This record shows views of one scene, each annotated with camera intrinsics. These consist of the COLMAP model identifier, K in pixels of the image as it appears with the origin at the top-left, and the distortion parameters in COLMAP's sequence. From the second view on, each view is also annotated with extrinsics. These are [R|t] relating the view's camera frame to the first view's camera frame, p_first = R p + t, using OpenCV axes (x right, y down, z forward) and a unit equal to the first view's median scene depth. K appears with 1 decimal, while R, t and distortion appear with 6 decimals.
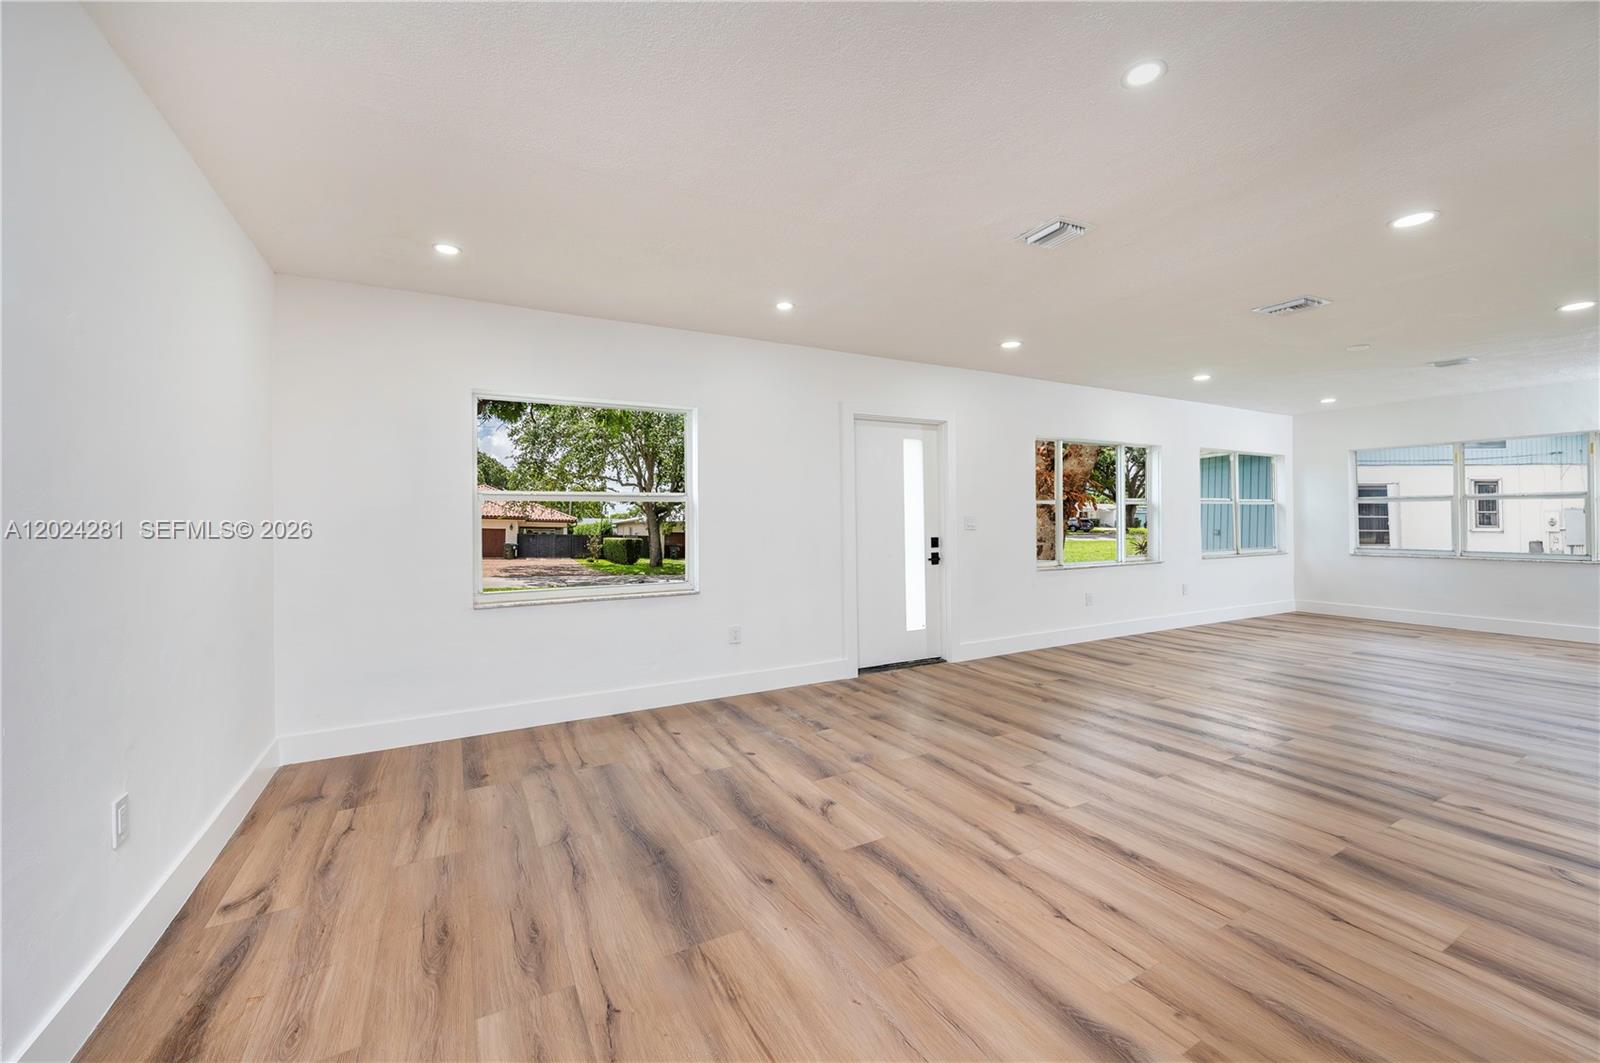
lens RADIAL K [[663.6, 0, 762.6], [0, 663.6, 510.4], [0, 0, 1]] dist [0.002084, 0.000154]
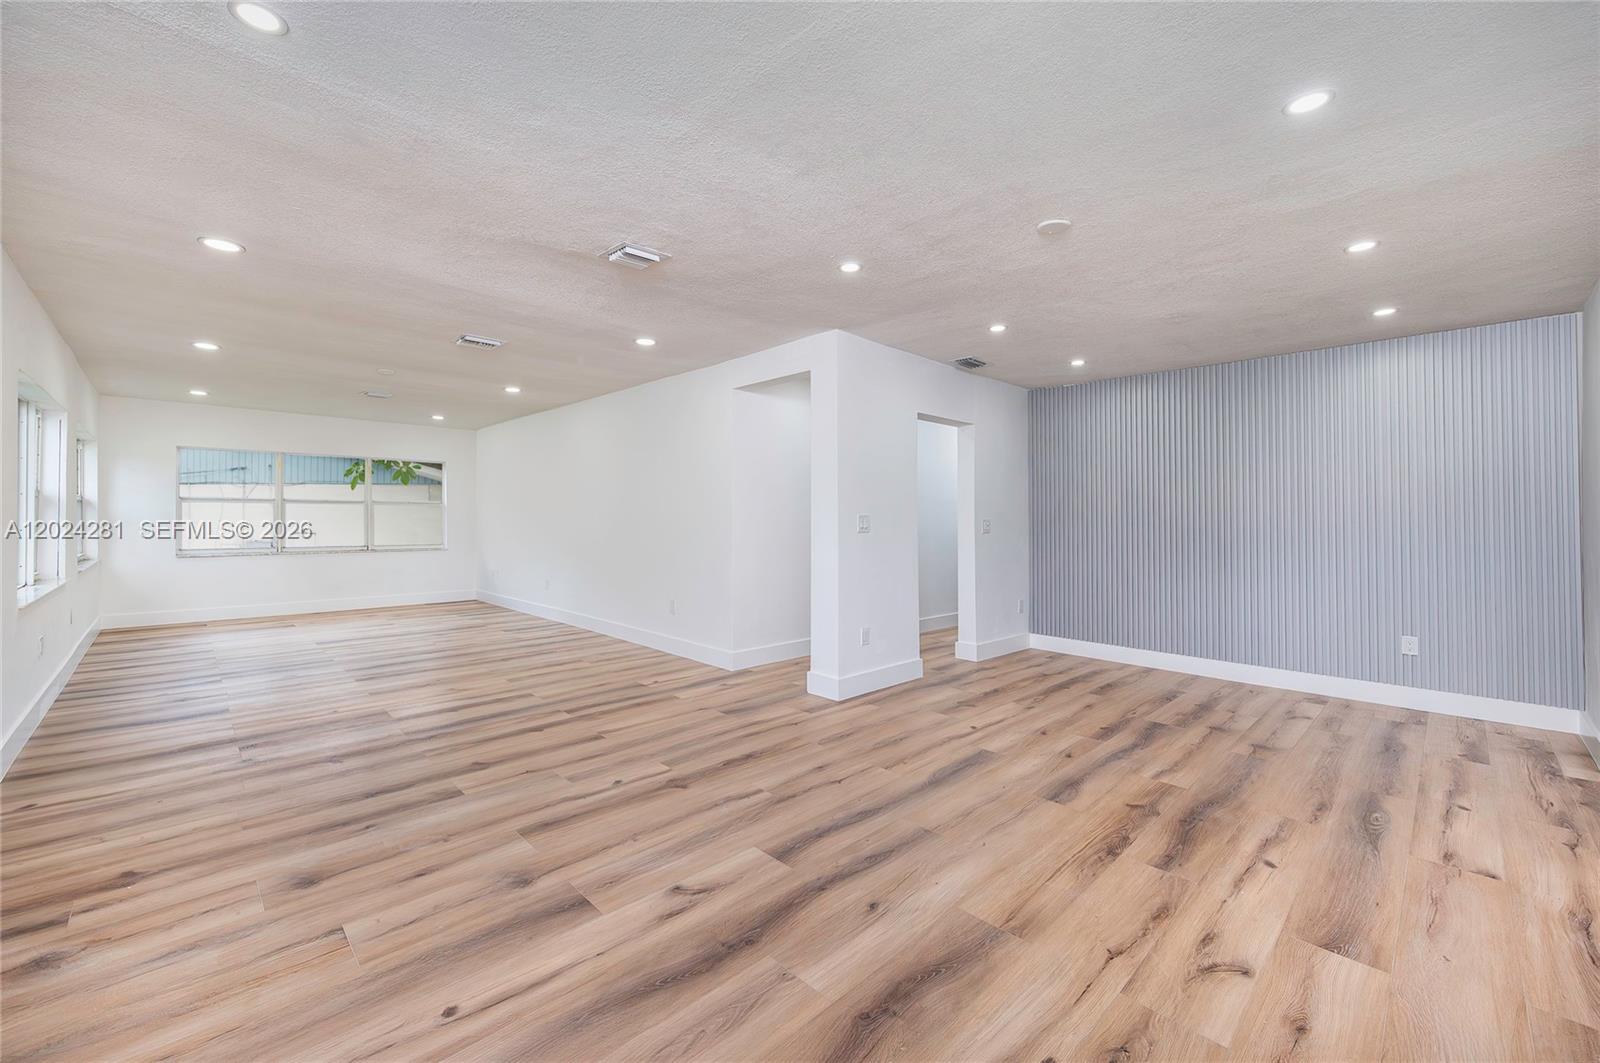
lens RADIAL K [[638.6, 0, 808.6], [0, 638.6, 522.7], [0, 0, 1]] dist [0.003210, 0.000463]
pose [[-0.332706, -0.000451, 0.943031, -0.698354], [-0.016107, 0.999857, -0.005204, 0.020928], [-0.942893, -0.016920, -0.332665, 1.202384]]
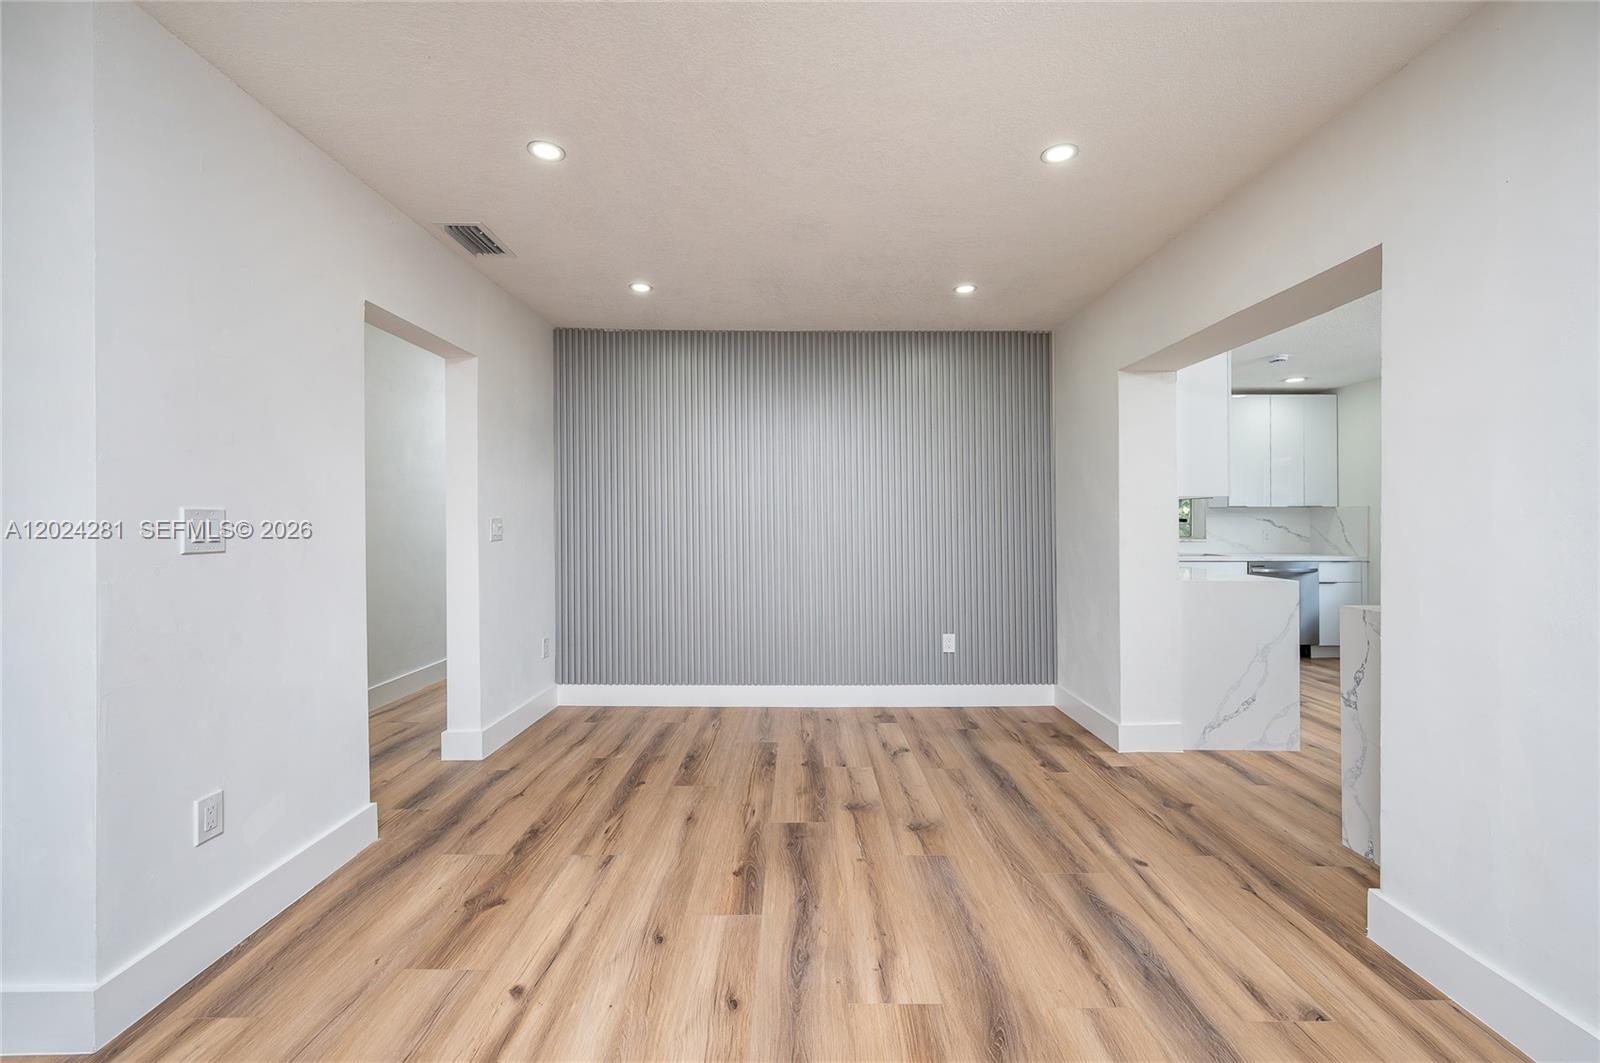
lens RADIAL K [[624.9, 0, 780.2], [0, 624.9, 514.9], [0, 0, 1]] dist [-0.000068, 0.000039]
pose [[-0.889947, 0.012528, 0.455891, 0.002275], [0.003410, 0.999778, -0.020816, 0.006153], [-0.456051, -0.016970, -0.889792, 0.813391]]
